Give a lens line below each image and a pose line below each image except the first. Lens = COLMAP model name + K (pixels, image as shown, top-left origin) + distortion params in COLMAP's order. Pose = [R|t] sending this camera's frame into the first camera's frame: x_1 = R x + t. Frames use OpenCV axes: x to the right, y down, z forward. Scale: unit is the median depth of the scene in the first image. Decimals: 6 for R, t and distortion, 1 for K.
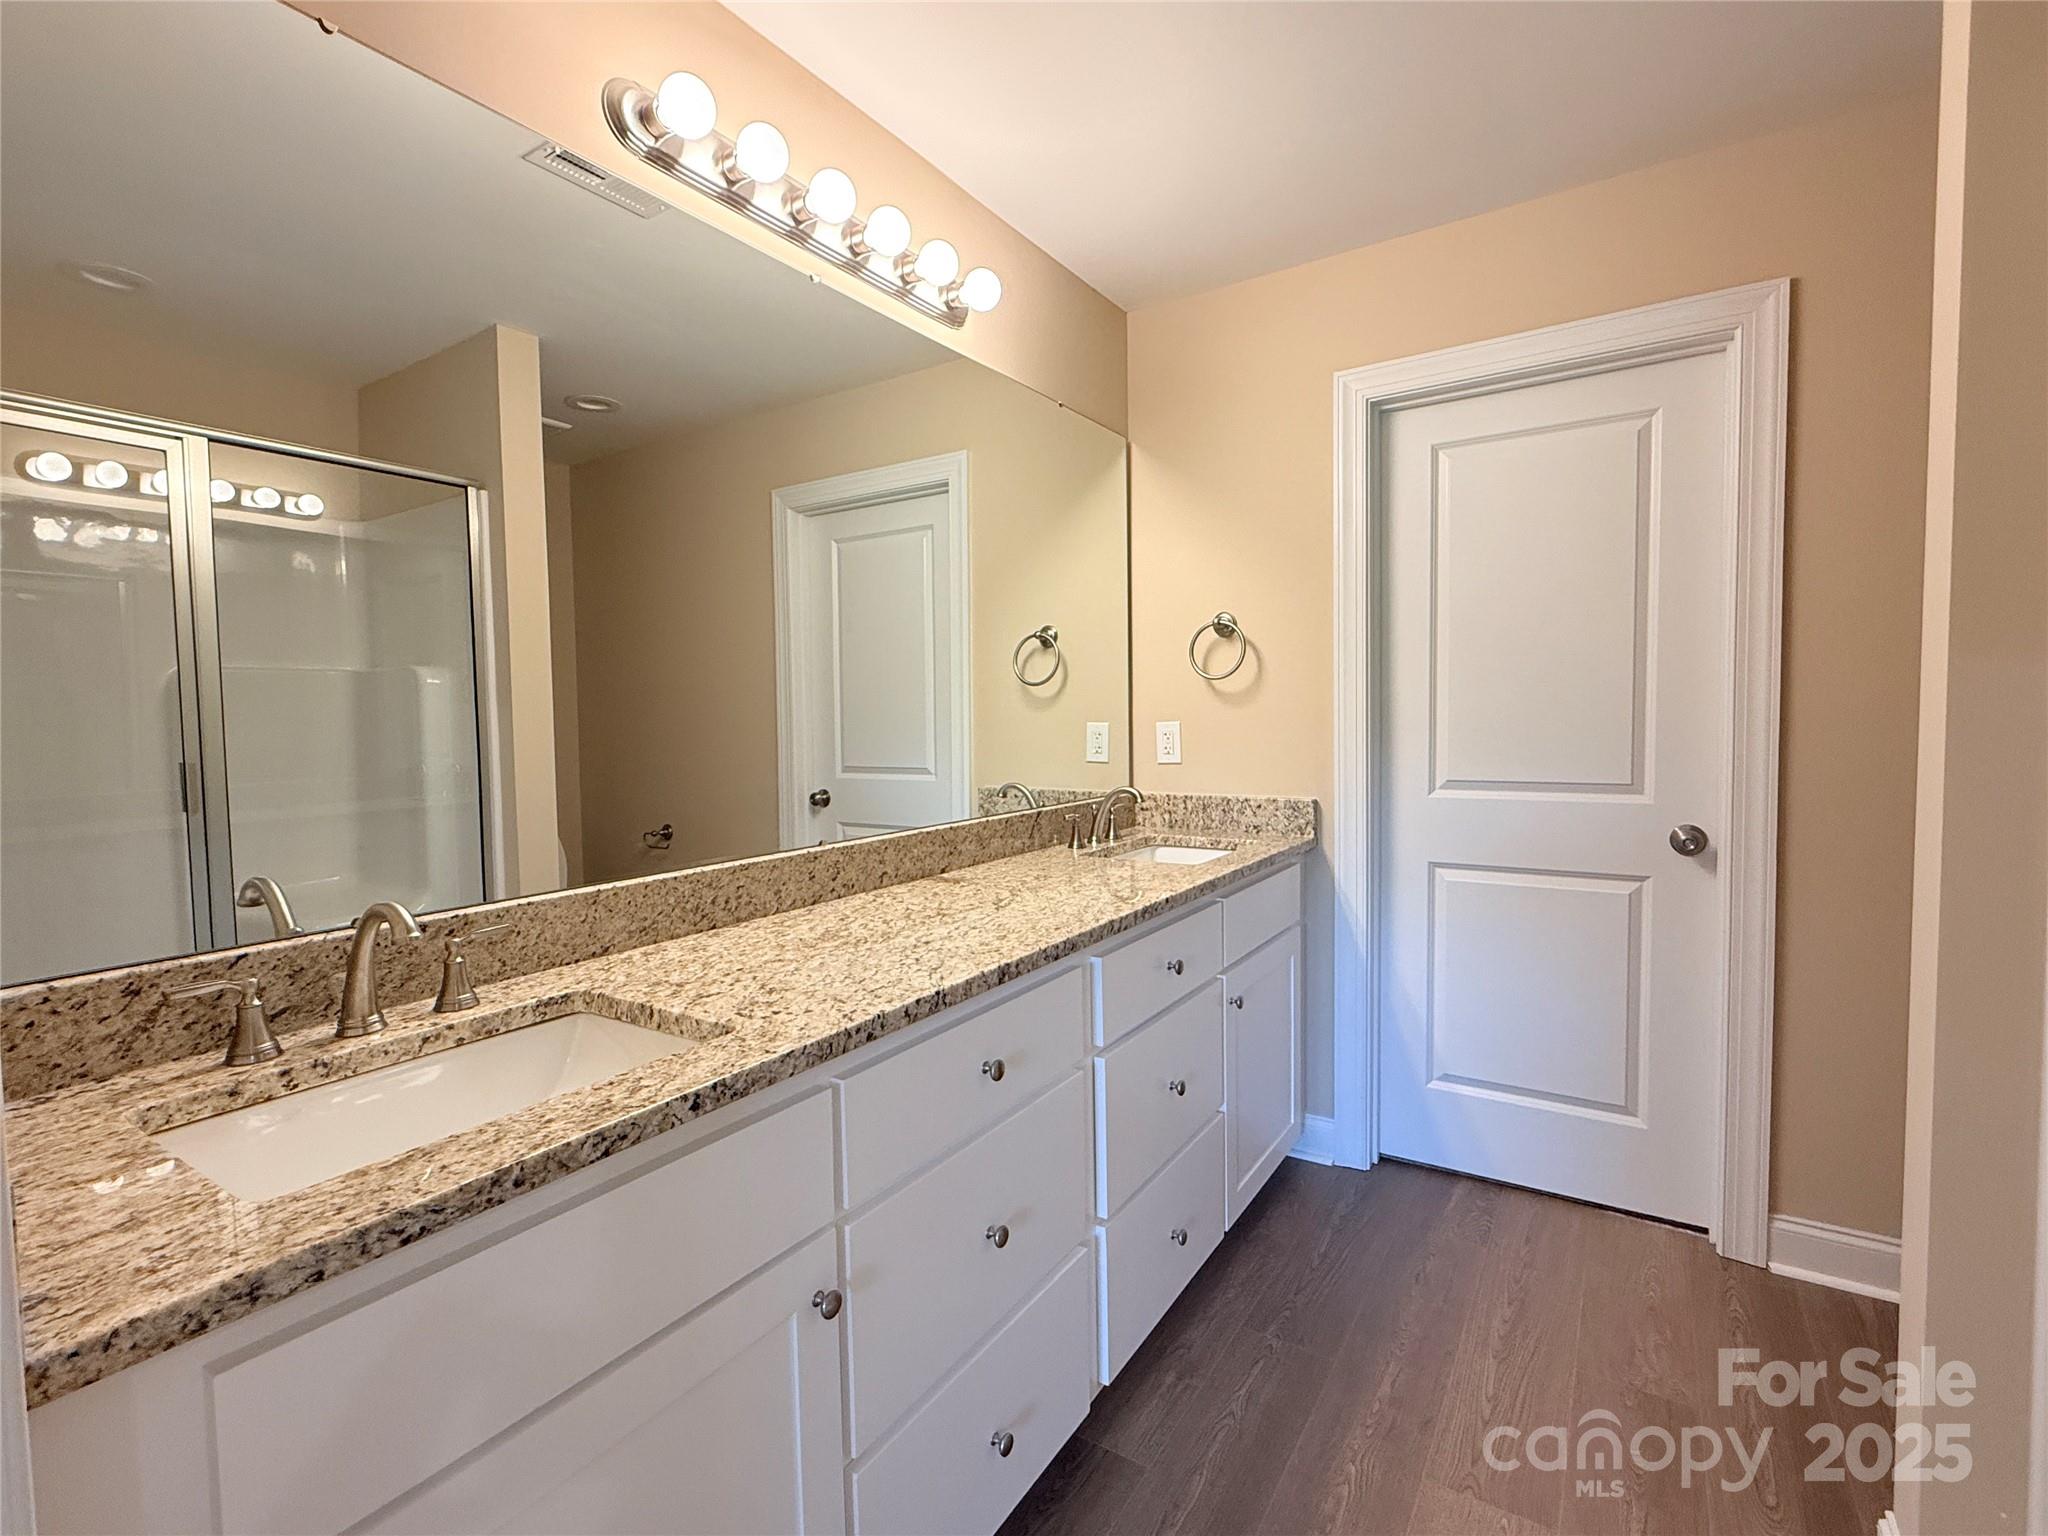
lens RADIAL K [[943.5, 0, 1019.5], [0, 943.5, 762.6], [0, 0, 1]] dist [-0.005725, 0.001766]
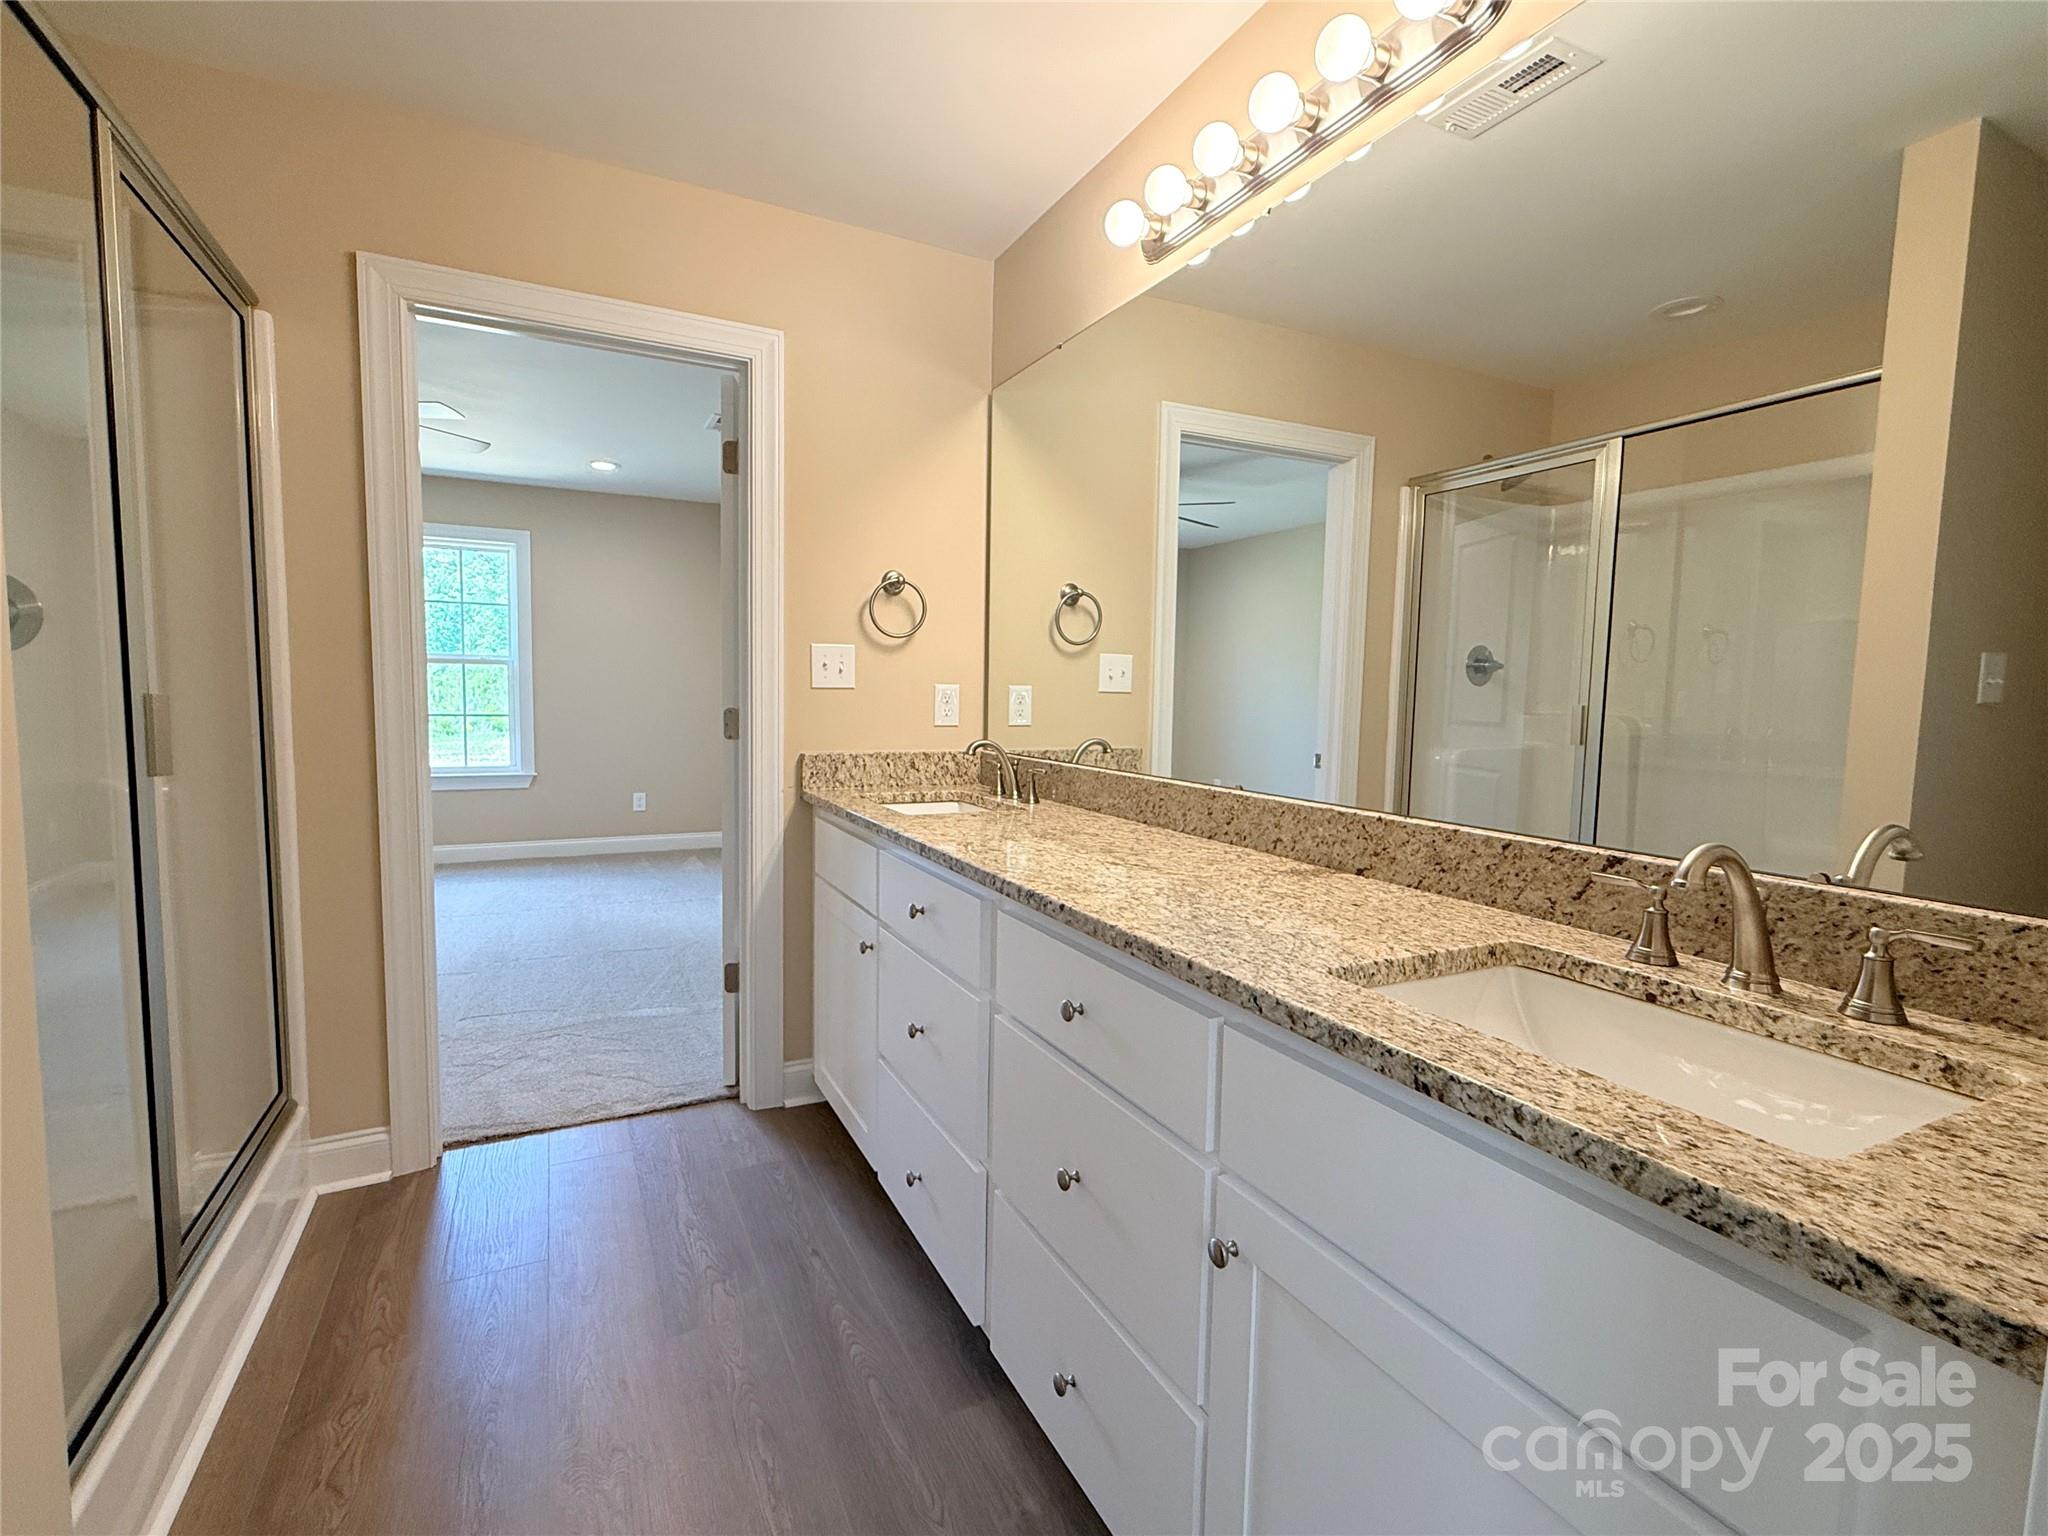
lens RADIAL K [[943.5, 0, 1019.9], [0, 943.5, 768.3], [0, 0, 1]] dist [-0.005725, 0.001766]
pose [[-0.502765, 0.079815, -0.860730, 0.750062], [-0.055529, 0.990689, 0.124302, -0.046152], [0.862638, 0.110290, -0.493652, 1.247783]]
